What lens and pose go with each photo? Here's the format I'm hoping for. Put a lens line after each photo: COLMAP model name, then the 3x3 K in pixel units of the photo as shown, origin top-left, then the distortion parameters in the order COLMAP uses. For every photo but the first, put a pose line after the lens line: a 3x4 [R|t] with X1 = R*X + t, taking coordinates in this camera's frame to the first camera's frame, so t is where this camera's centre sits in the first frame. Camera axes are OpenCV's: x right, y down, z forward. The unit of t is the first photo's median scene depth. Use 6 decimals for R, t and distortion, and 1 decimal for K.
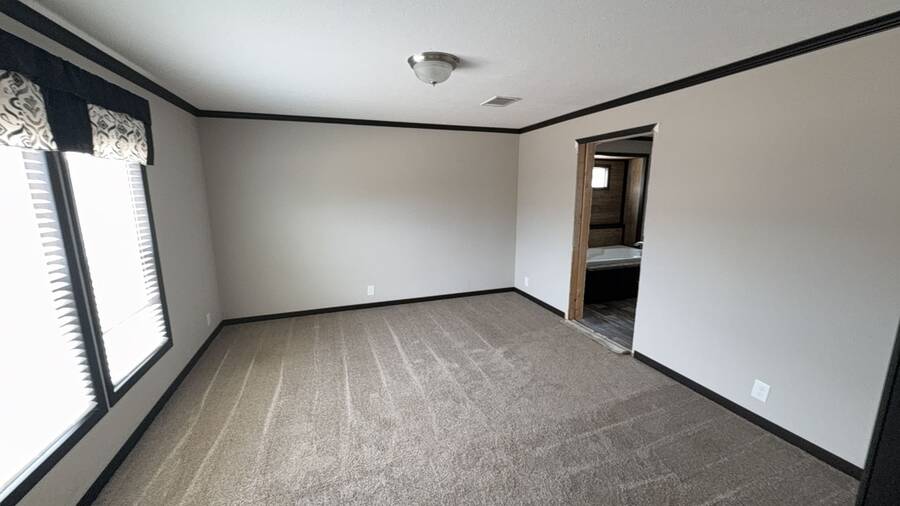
lens RADIAL K [[340.7, 0, 450.0], [0, 340.7, 253.0], [0, 0, 1]] dist [-0.001673, 0.000102]
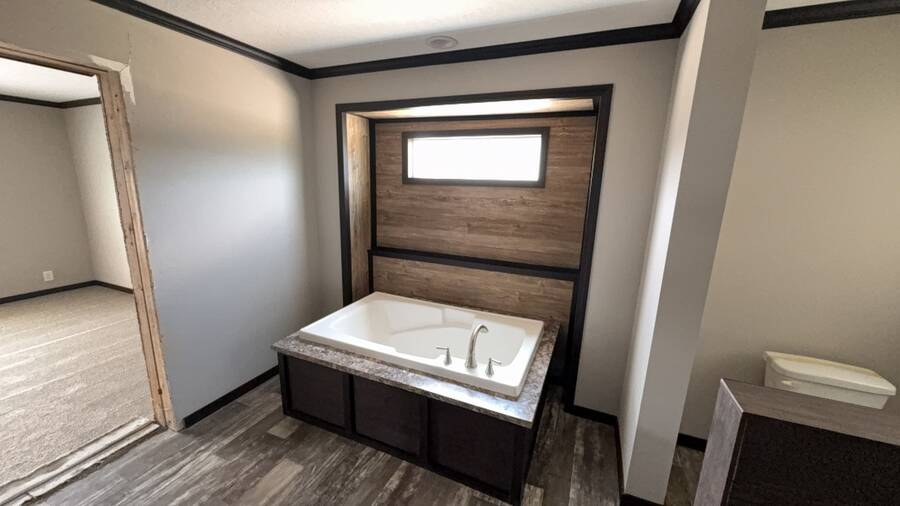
lens RADIAL K [[340.7, 0, 450.0], [0, 340.7, 253.0], [0, 0, 1]] dist [-0.001673, 0.000102]
pose [[0.734556, 0.165748, -0.657993, 0.676006], [-0.154384, 0.985099, 0.075799, -0.118428], [0.660751, 0.045905, 0.749200, 0.607487]]
